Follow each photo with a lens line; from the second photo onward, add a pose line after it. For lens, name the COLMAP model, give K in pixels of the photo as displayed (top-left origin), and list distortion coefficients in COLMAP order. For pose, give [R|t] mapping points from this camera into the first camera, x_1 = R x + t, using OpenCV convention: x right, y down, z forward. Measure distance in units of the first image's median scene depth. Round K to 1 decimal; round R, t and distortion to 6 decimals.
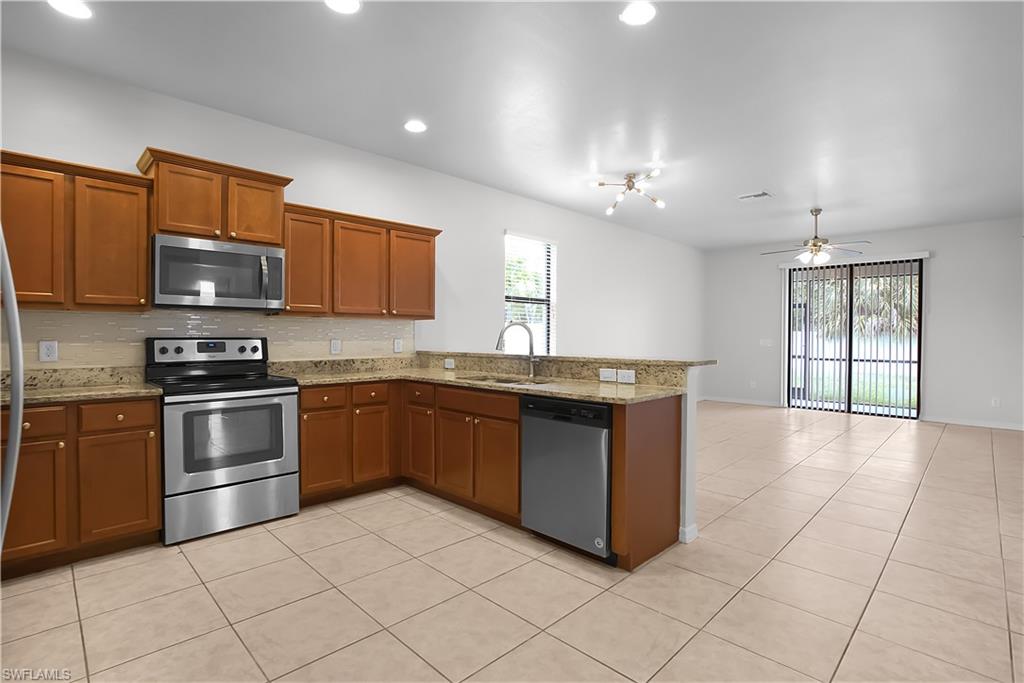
lens RADIAL K [[503.1, 0, 509.4], [0, 503.1, 343.0], [0, 0, 1]] dist [-0.041131, 0.001052]
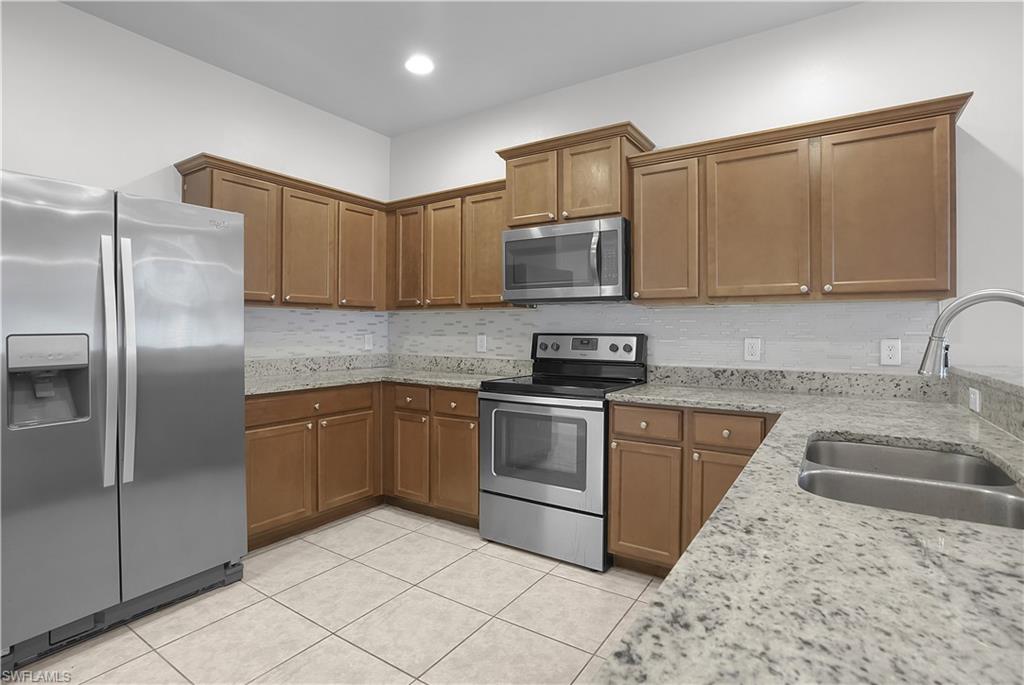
lens RADIAL K [[503.1, 0, 508.7], [0, 503.1, 333.2], [0, 0, 1]] dist [-0.041131, 0.001052]
pose [[0.182331, 0.006450, -0.983216, 0.232551], [-0.015528, 0.999873, 0.003680, -0.011133], [0.983115, 0.014596, 0.182408, 0.609561]]
